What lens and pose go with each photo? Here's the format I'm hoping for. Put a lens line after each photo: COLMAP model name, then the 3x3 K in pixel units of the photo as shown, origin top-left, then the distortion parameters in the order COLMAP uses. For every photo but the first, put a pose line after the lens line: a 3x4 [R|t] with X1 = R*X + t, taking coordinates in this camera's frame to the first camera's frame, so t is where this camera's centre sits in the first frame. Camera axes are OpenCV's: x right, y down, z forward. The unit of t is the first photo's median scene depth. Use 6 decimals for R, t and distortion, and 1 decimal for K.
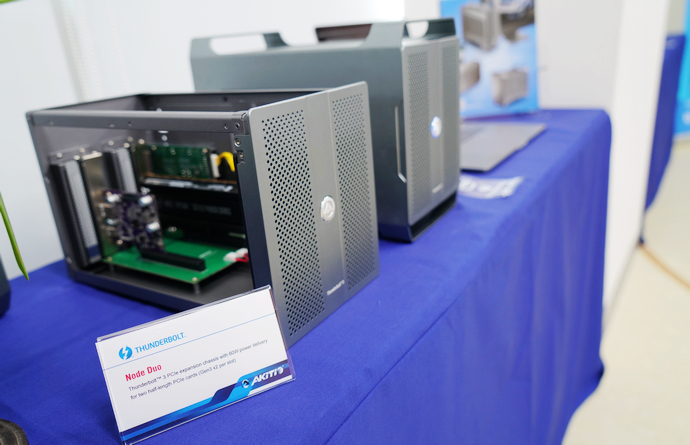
lens RADIAL K [[564.4, 0, 345.6], [0, 564.4, 226.3], [0, 0, 1]] dist [0.002758, 0.001100]
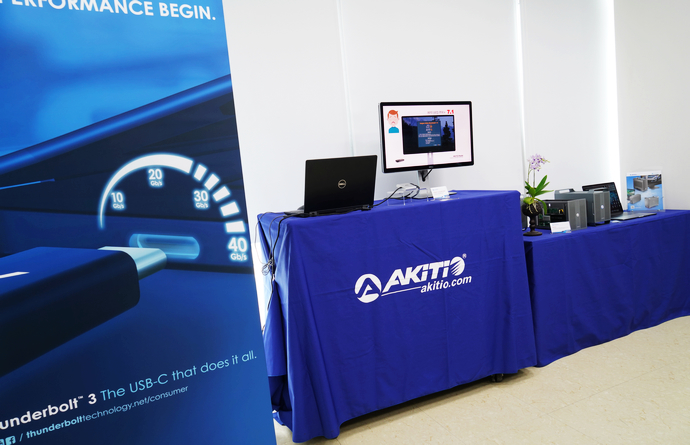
lens RADIAL K [[473.9, 0, 343.9], [0, 473.9, 221.4], [0, 0, 1]] dist [0.008353, 0.002405]
pose [[0.846395, 0.054188, -0.529791, 0.365621], [-0.158767, 0.975248, -0.153897, 0.810005], [0.508339, 0.214372, 0.834048, -3.109365]]
